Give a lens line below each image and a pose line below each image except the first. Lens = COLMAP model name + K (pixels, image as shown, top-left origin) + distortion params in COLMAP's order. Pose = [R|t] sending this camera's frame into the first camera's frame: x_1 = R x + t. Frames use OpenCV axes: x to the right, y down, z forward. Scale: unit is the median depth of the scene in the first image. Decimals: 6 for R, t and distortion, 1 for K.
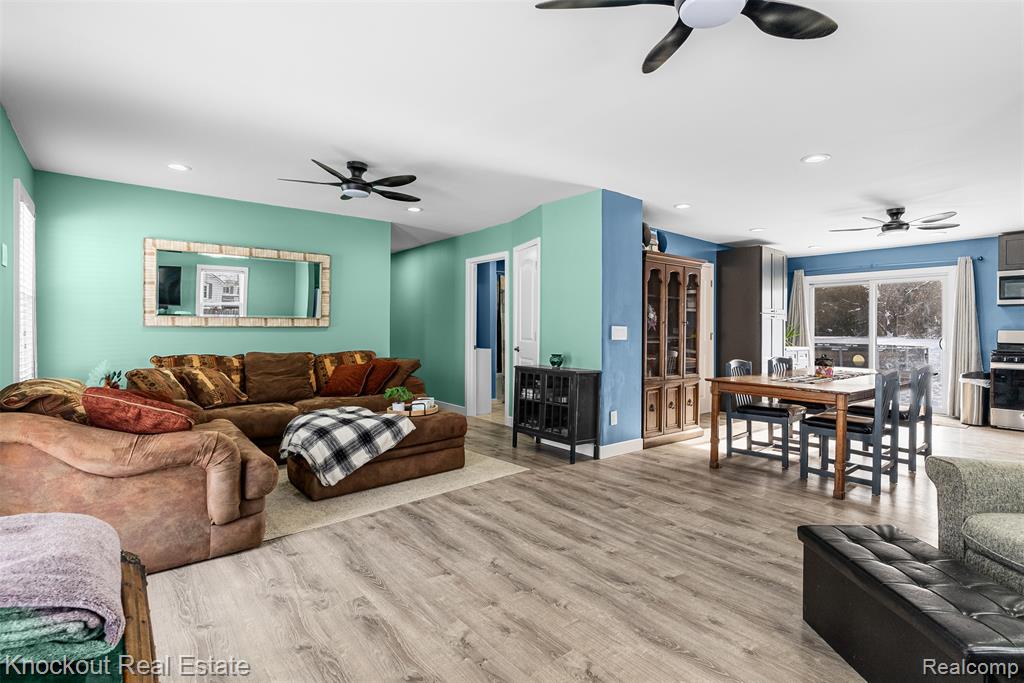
lens RADIAL K [[491.4, 0, 508.6], [0, 491.4, 331.0], [0, 0, 1]] dist [-0.002573, 0.000899]
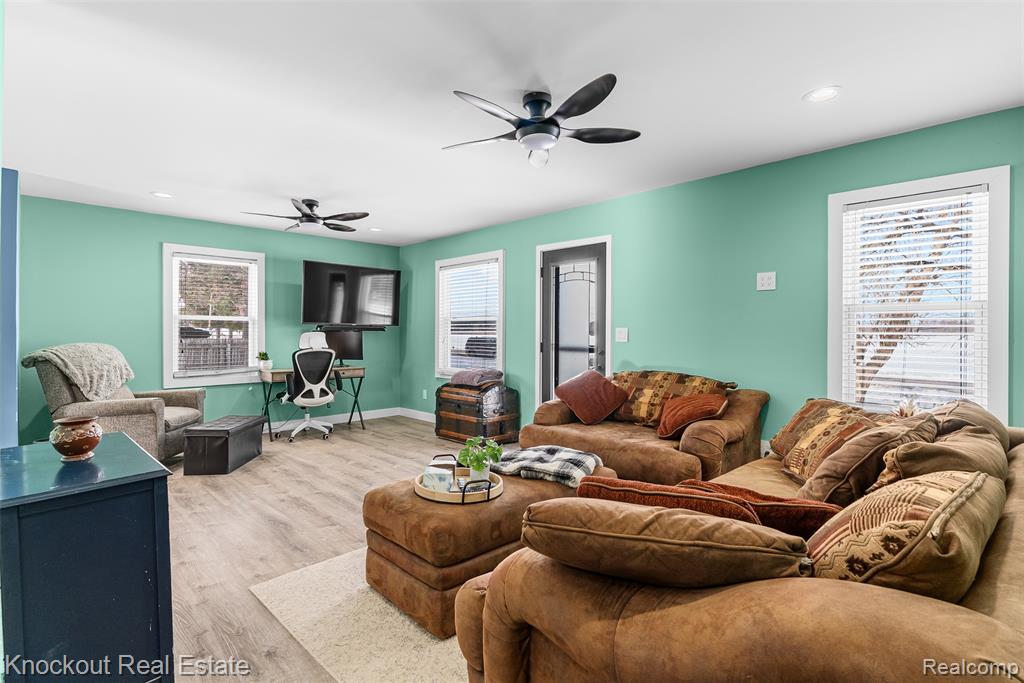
lens RADIAL K [[491.4, 0, 513.8], [0, 491.4, 336.2], [0, 0, 1]] dist [-0.002573, 0.000899]
pose [[-0.995579, -0.005605, -0.093763, -0.266037], [-0.007073, 0.999857, 0.015330, -0.028995], [0.093664, 0.015925, -0.995476, 2.044443]]
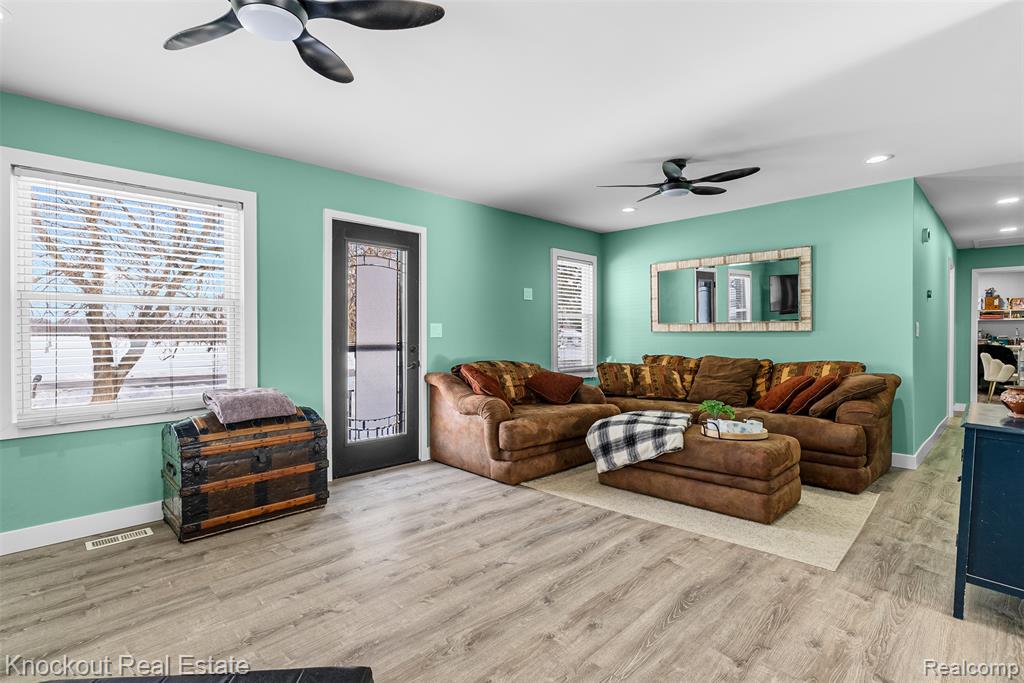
lens RADIAL K [[491.4, 0, 506.9], [0, 491.4, 339.9], [0, 0, 1]] dist [-0.002573, 0.000899]
pose [[0.086042, 0.009395, -0.996247, 0.761822], [-0.002986, 0.999953, 0.009172, 0.001006], [0.996287, 0.002185, 0.086066, 0.715677]]
